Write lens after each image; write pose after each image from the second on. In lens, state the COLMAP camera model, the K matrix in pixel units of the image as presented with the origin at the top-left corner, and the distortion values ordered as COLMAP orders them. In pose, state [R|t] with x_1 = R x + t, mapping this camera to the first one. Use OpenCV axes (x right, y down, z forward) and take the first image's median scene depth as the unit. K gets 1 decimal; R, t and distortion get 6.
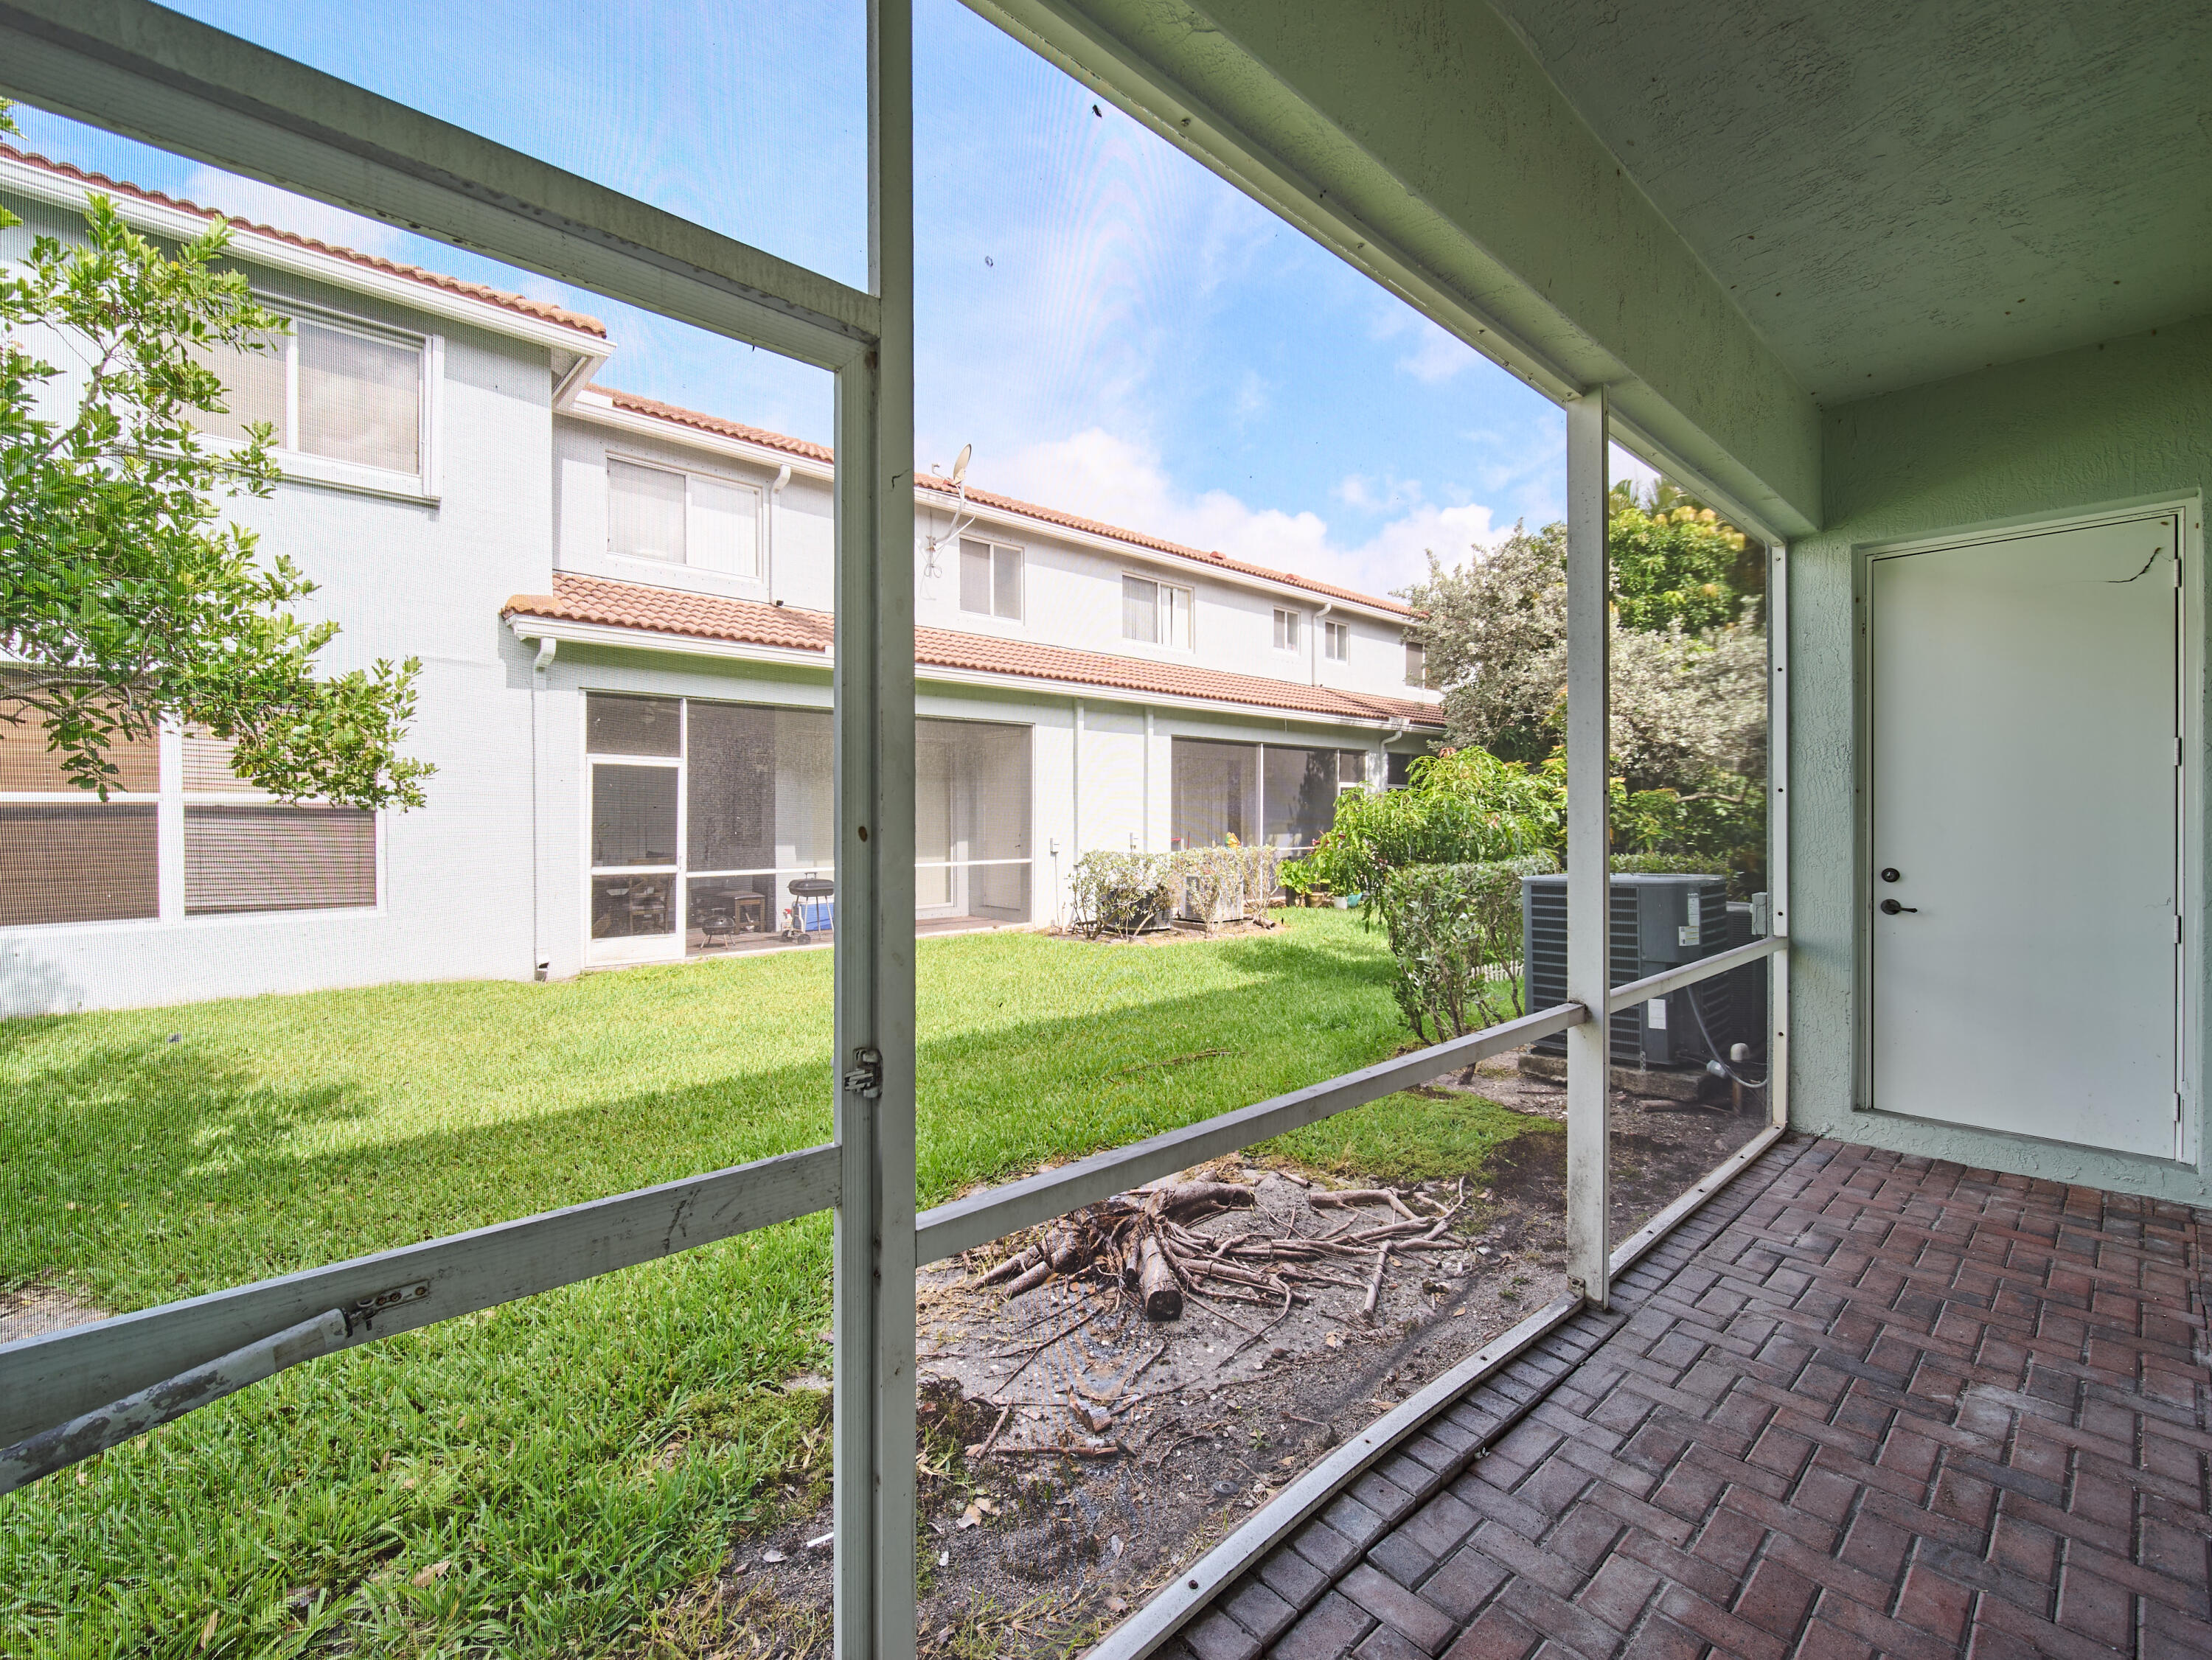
lens RADIAL K [[983.7, 0, 1104.2], [0, 983.7, 816.6], [0, 0, 1]] dist [-0.004230, 0.001070]
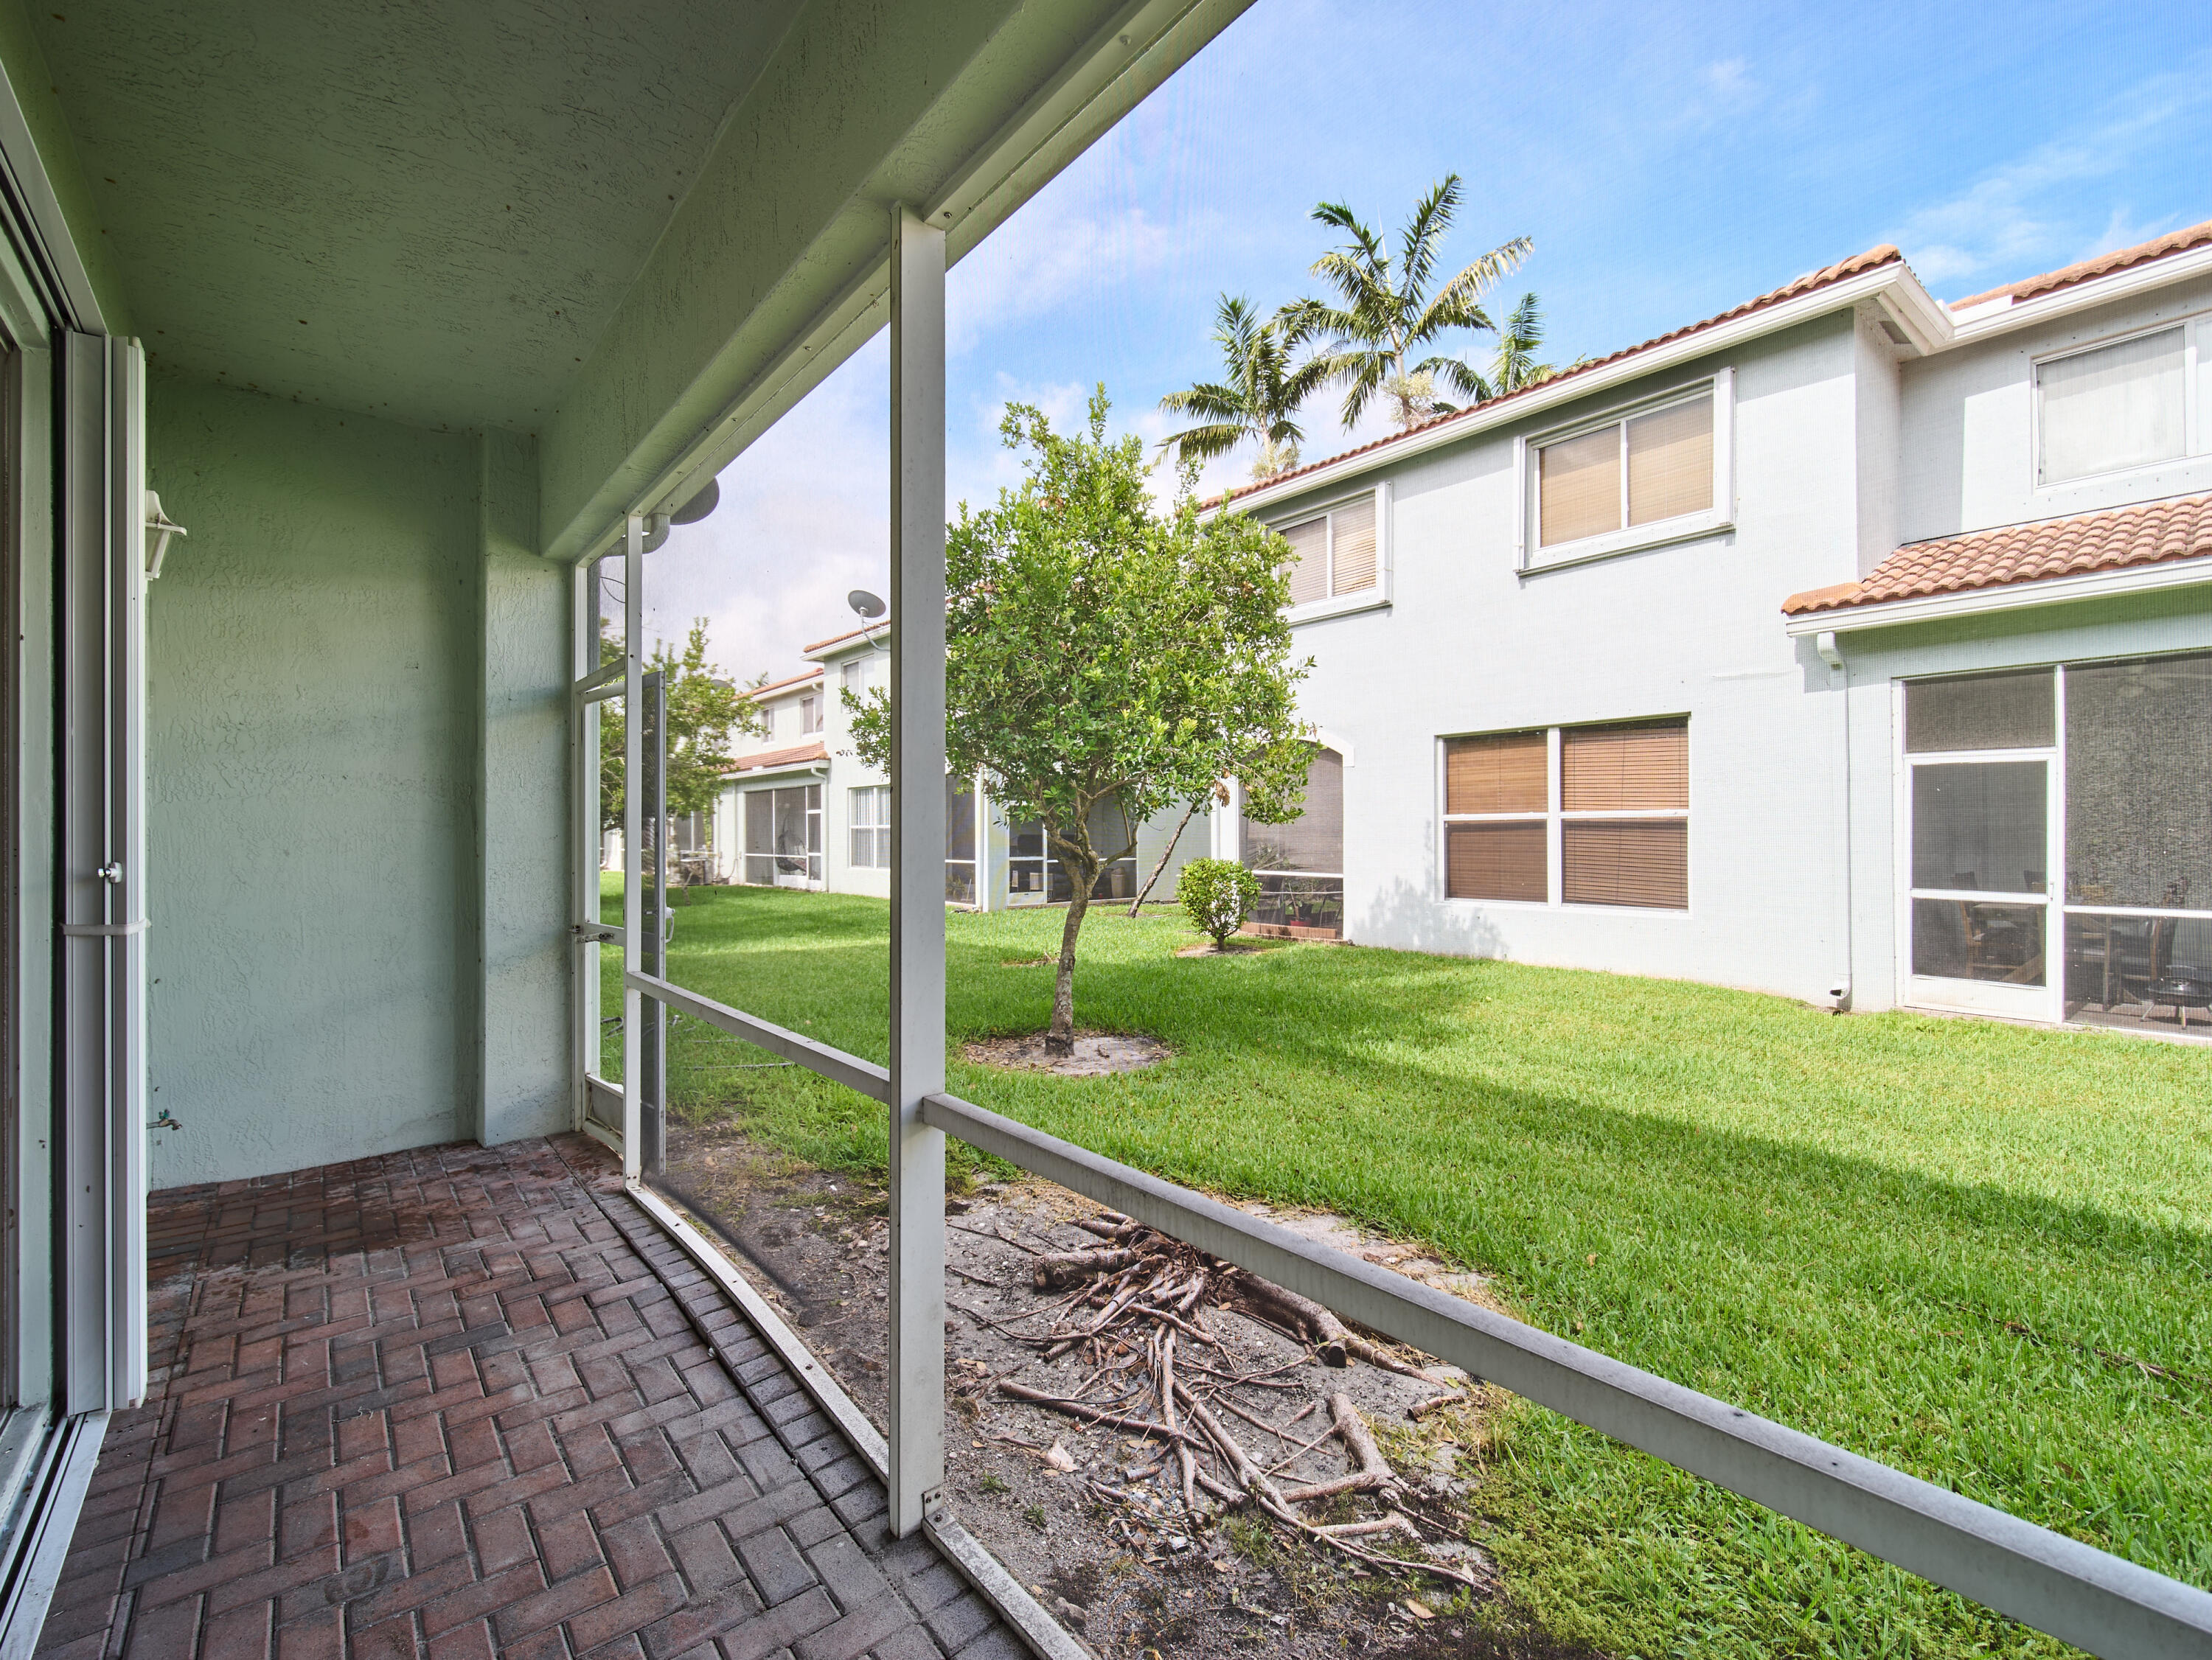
lens RADIAL K [[983.7, 0, 1097.8], [0, 983.7, 827.4], [0, 0, 1]] dist [-0.004230, 0.001070]
pose [[-0.069483, -0.003455, -0.997577, 0.408501], [0.000735, 0.999994, -0.003514, 0.001726], [0.997583, -0.000977, -0.069480, 0.407793]]
